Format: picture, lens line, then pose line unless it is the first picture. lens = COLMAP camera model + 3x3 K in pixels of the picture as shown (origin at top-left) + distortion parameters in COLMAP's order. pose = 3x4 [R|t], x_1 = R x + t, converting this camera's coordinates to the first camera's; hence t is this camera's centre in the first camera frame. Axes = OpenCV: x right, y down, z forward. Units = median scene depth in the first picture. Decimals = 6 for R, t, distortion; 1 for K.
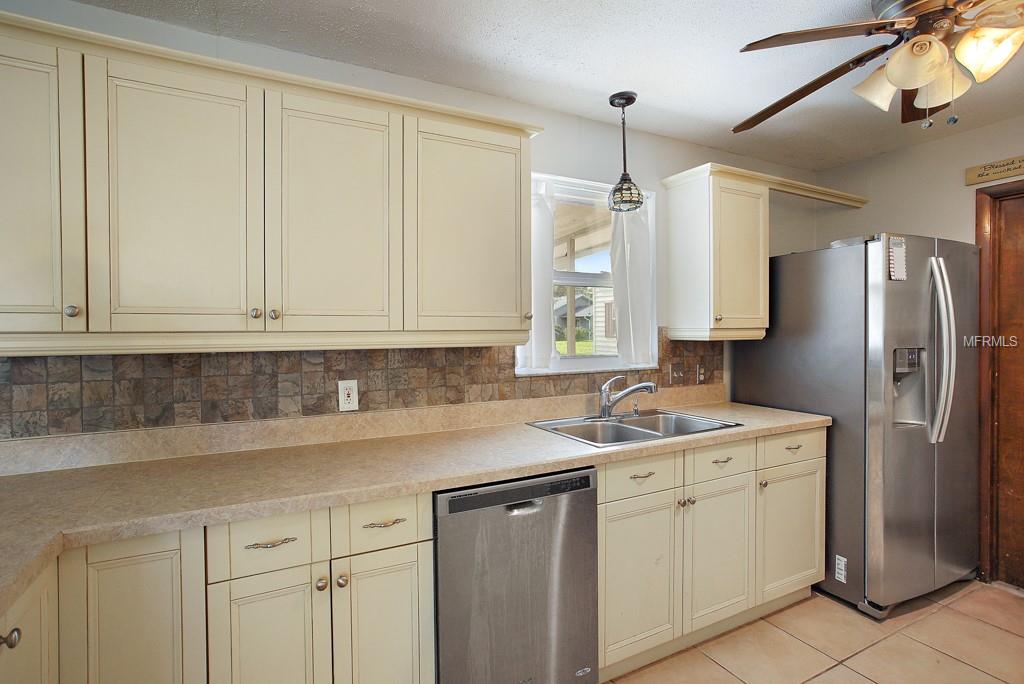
lens RADIAL K [[492.9, 0, 500.8], [0, 492.9, 337.8], [0, 0, 1]] dist [-0.040441, 0.022208]
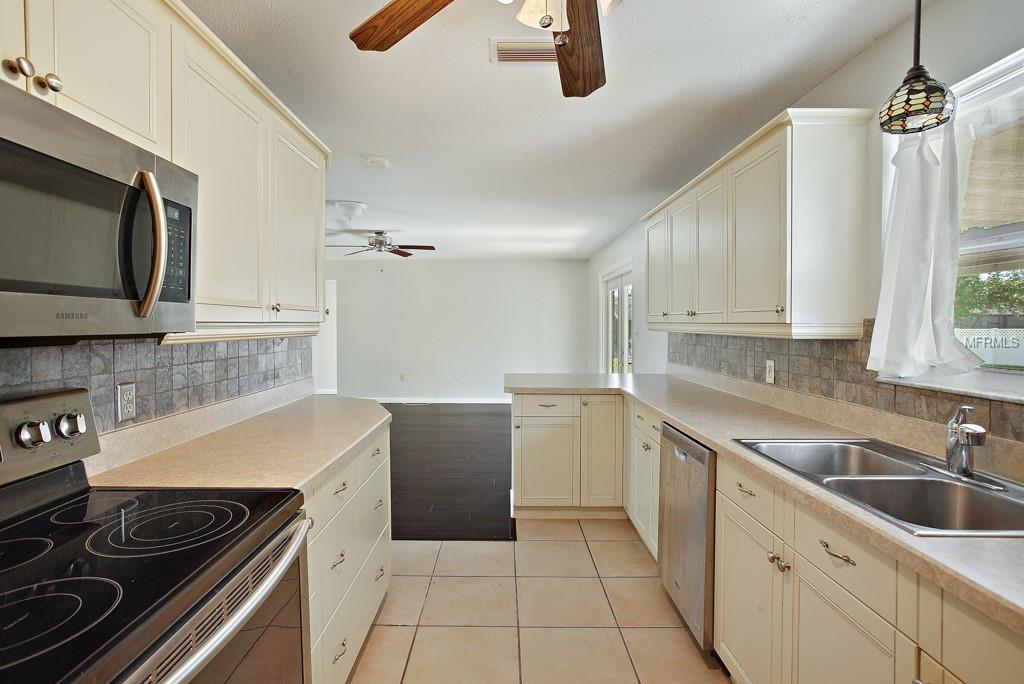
lens RADIAL K [[492.9, 0, 509.0], [0, 492.9, 335.4], [0, 0, 1]] dist [-0.040441, 0.022208]
pose [[-0.438995, 0.026074, -0.898111, 1.100858], [-0.015384, 0.999214, 0.036529, -0.017087], [0.898358, 0.029852, -0.438249, 0.874404]]
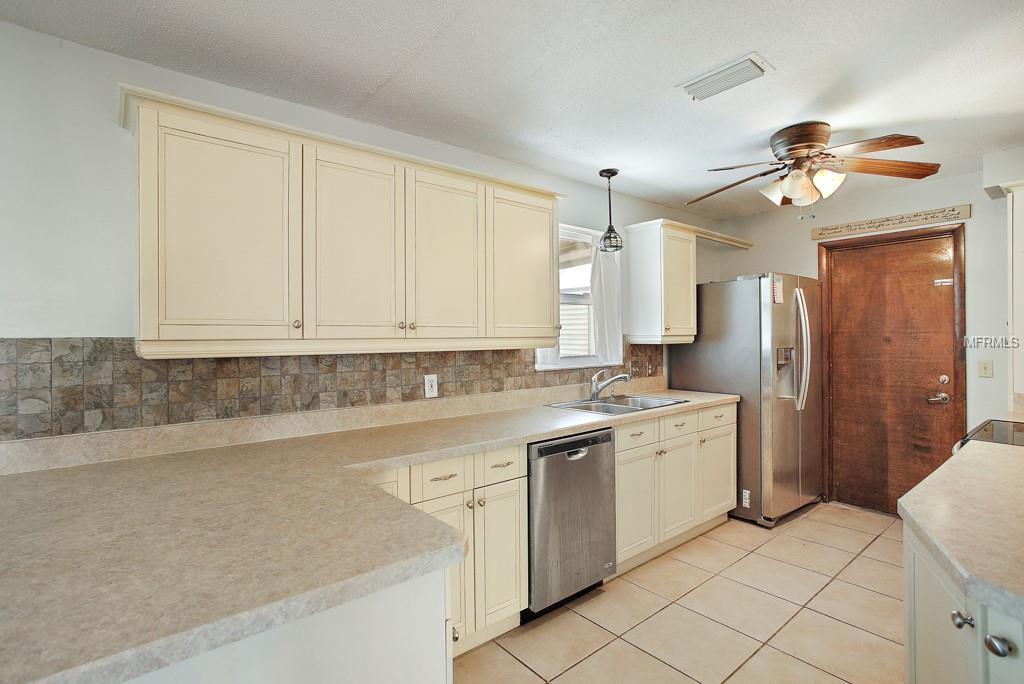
lens RADIAL K [[492.9, 0, 501.5], [0, 492.9, 339.2], [0, 0, 1]] dist [-0.040441, 0.022208]
pose [[0.976999, -0.004195, 0.213204, -0.380585], [0.006910, 0.999904, -0.011992, 0.006707], [-0.213133, 0.013189, 0.976934, -0.330688]]
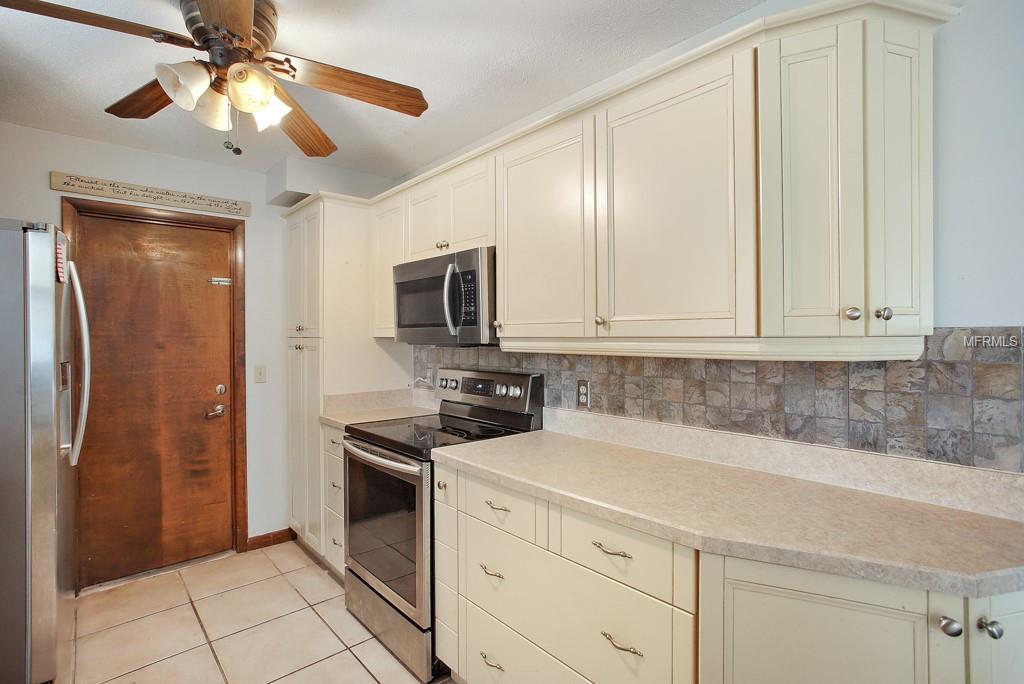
lens RADIAL K [[492.9, 0, 504.7], [0, 492.9, 336.0], [0, 0, 1]] dist [-0.040441, 0.022208]
pose [[-0.238685, 0.009012, 0.971055, -0.210947], [0.022591, 0.999738, -0.003726, -0.003269], [-0.970834, 0.021048, -0.238826, 0.461978]]
